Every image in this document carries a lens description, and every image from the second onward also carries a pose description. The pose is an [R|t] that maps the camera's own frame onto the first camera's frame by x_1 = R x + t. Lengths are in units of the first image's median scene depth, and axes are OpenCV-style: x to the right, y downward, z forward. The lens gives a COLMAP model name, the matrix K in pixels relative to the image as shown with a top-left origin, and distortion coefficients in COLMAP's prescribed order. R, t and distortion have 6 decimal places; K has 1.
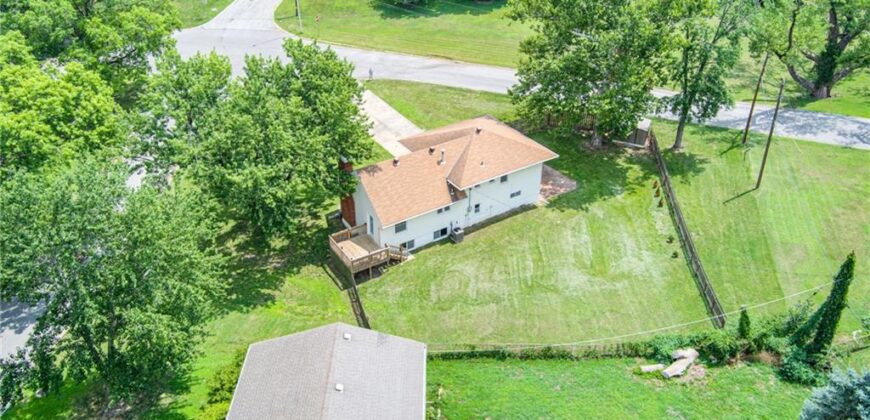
lens RADIAL K [[708.2, 0, 436.5], [0, 708.2, 130.6], [0, 0, 1]] dist [-0.003741, -0.005271]
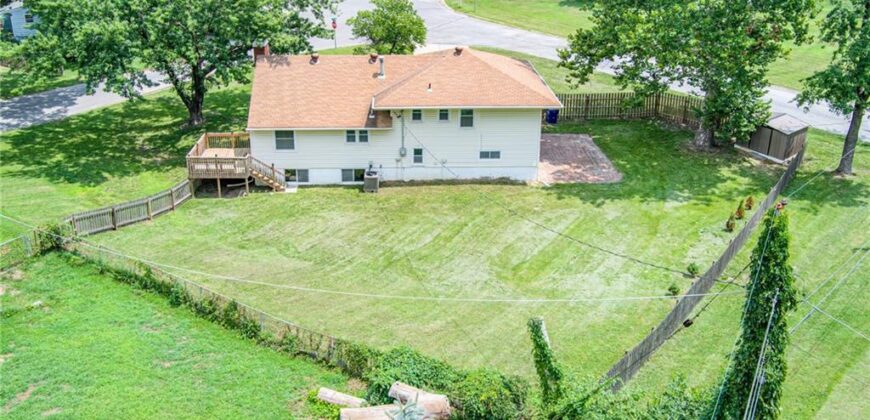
lens RADIAL K [[721.0, 0, 419.5], [0, 721.0, 86.9], [0, 0, 1]] dist [-0.036107, 0.004862]
pose [[0.857430, 0.153072, -0.491307, 0.393389], [-0.237845, 0.964521, -0.114580, 0.128174], [0.456337, 0.215099, 0.863417, 0.409339]]
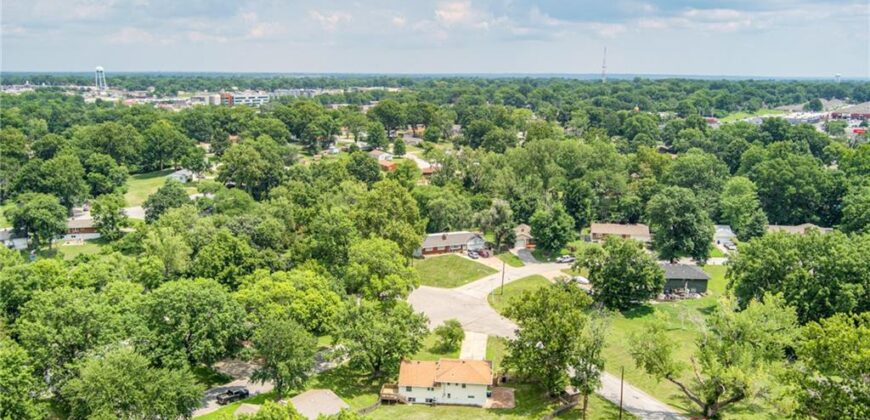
lens RADIAL K [[692.2, 0, 437.5], [0, 692.2, 182.3], [0, 0, 1]] dist [-0.023813, 0.001082]
pose [[0.782964, 0.113009, -0.611716, 1.289676], [-0.287649, 0.937685, -0.194947, -0.084263], [0.551567, 0.328596, 0.766680, -0.889271]]
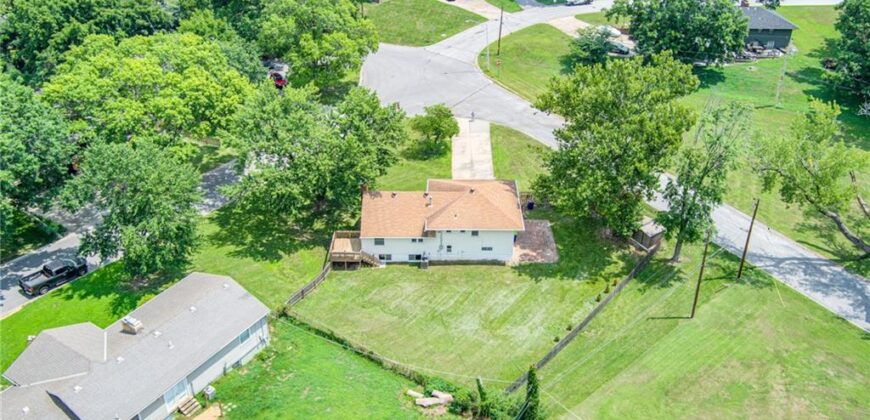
lens RADIAL K [[719.4, 0, 476.9], [0, 719.4, 119.5], [0, 0, 1]] dist [-0.020800, -0.000778]
pose [[0.859920, 0.249343, -0.445383, 0.634354], [-0.258516, 0.965128, 0.041189, -0.185464], [0.440122, 0.079719, 0.894392, -0.156251]]
